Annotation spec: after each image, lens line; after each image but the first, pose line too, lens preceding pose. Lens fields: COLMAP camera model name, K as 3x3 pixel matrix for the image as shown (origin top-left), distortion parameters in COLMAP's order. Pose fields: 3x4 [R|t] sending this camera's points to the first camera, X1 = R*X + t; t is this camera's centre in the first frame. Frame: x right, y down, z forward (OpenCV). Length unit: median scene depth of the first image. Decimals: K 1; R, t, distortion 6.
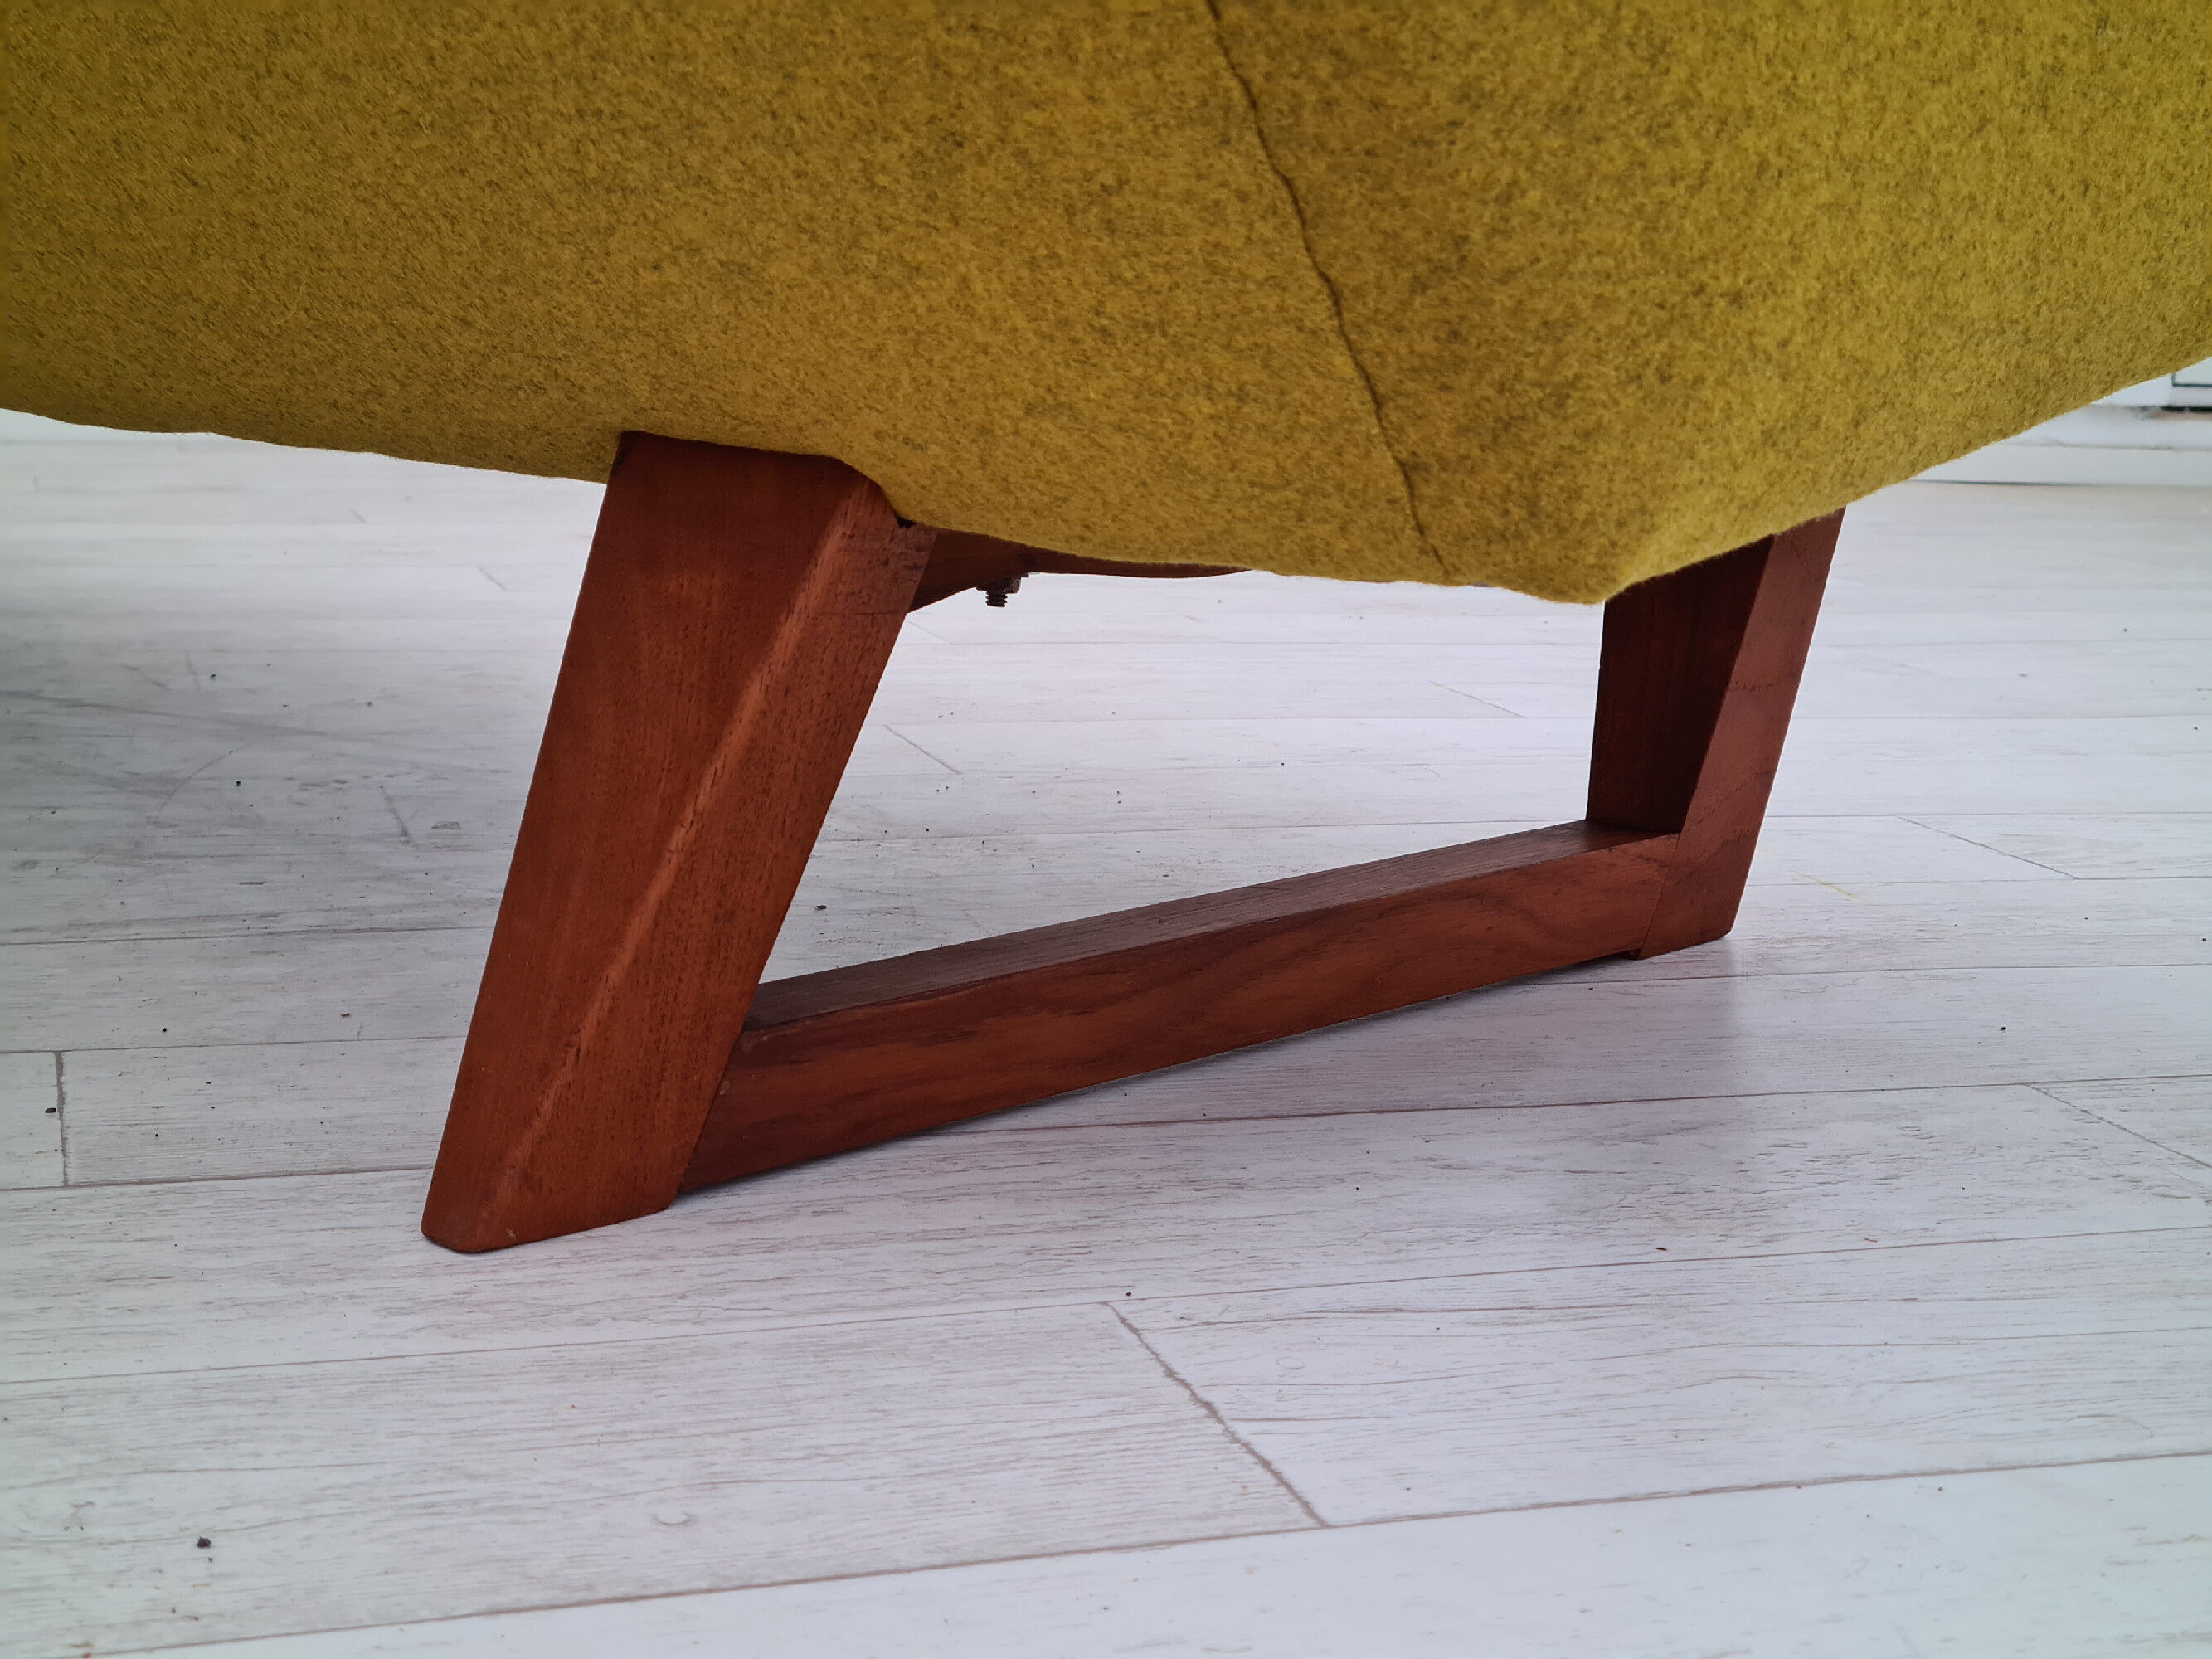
lens RADIAL K [[3388.7, 0, 1110.9], [0, 3388.7, 825.2], [0, 0, 1]] dist [0.071397, 0.016571]
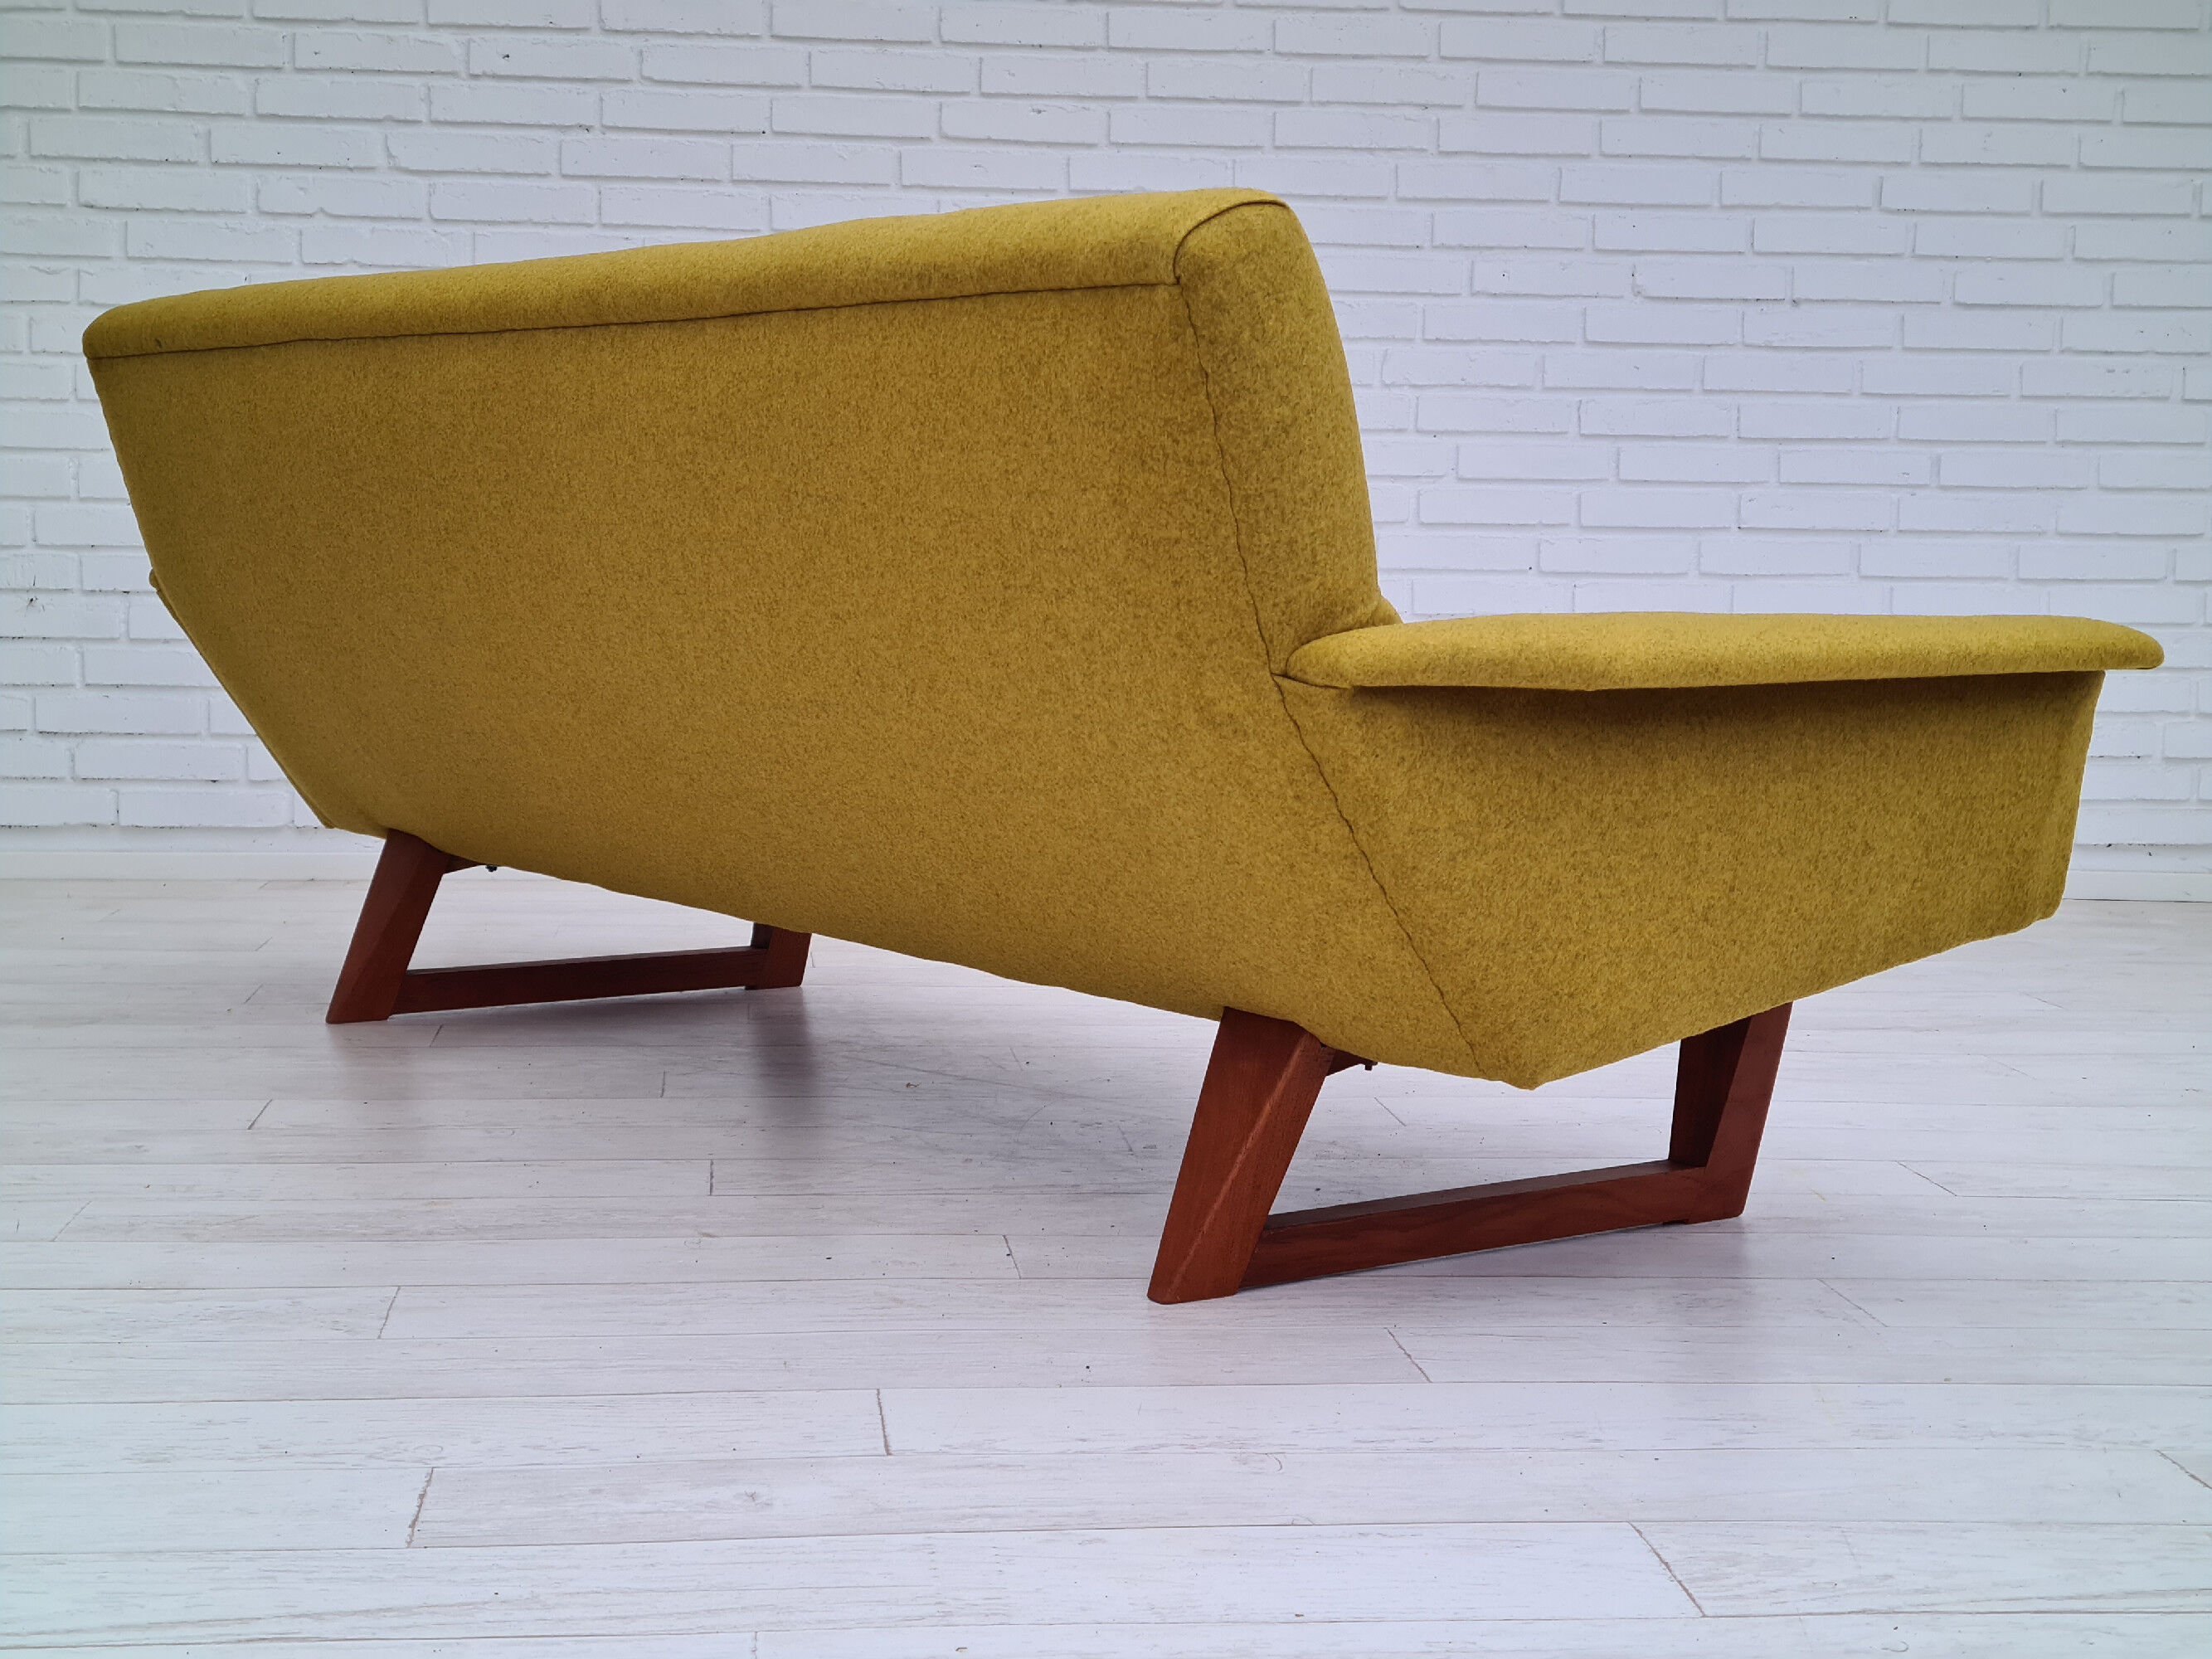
lens RADIAL K [[3493.6, 0, 1081.1], [0, 3493.6, 876.9], [0, 0, 1]] dist [0.089717, -0.214043]
pose [[0.979352, 0.009776, -0.201928, 0.315545], [-0.024555, 0.997187, -0.070815, -0.019472], [0.200668, 0.074311, 0.976837, -1.810322]]
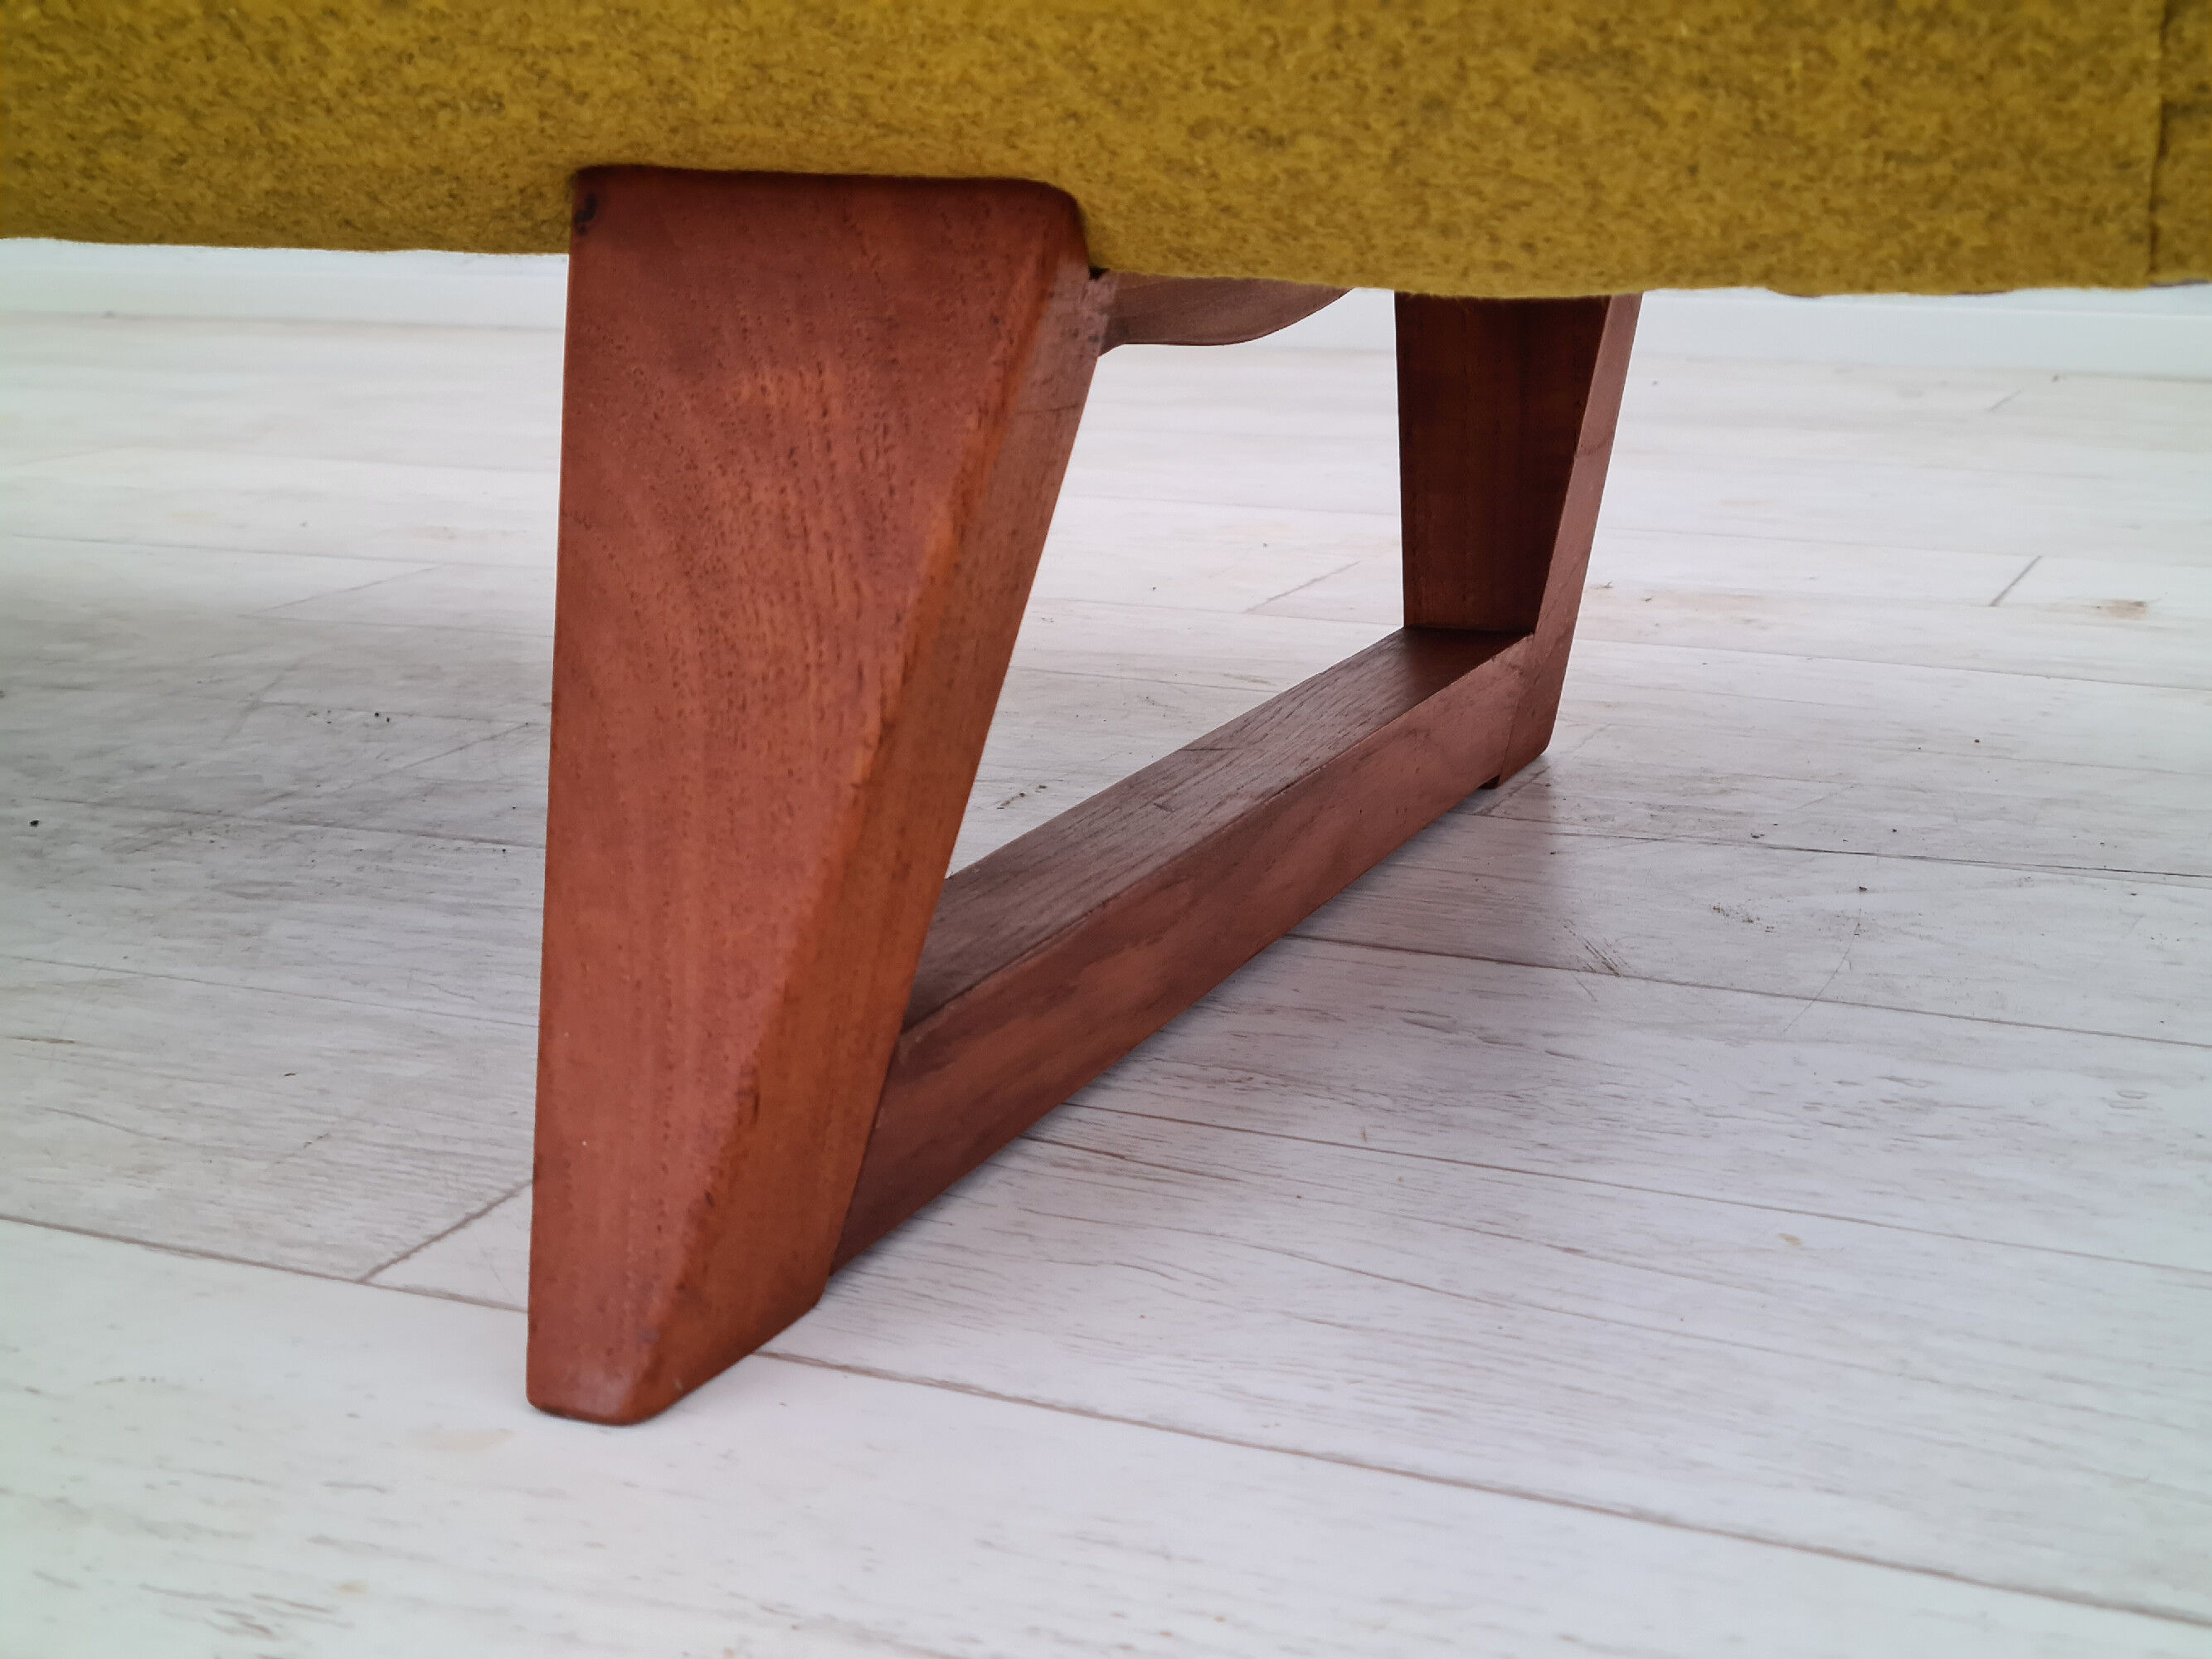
lens RADIAL K [[3388.7, 0, 1110.9], [0, 3388.7, 825.2], [0, 0, 1]] dist [0.071397, 0.016571]
pose [[0.934641, -0.113887, 0.336862, -0.299897], [0.096014, 0.992964, 0.069308, -0.025096], [-0.342386, -0.032434, 0.939000, 0.345437]]
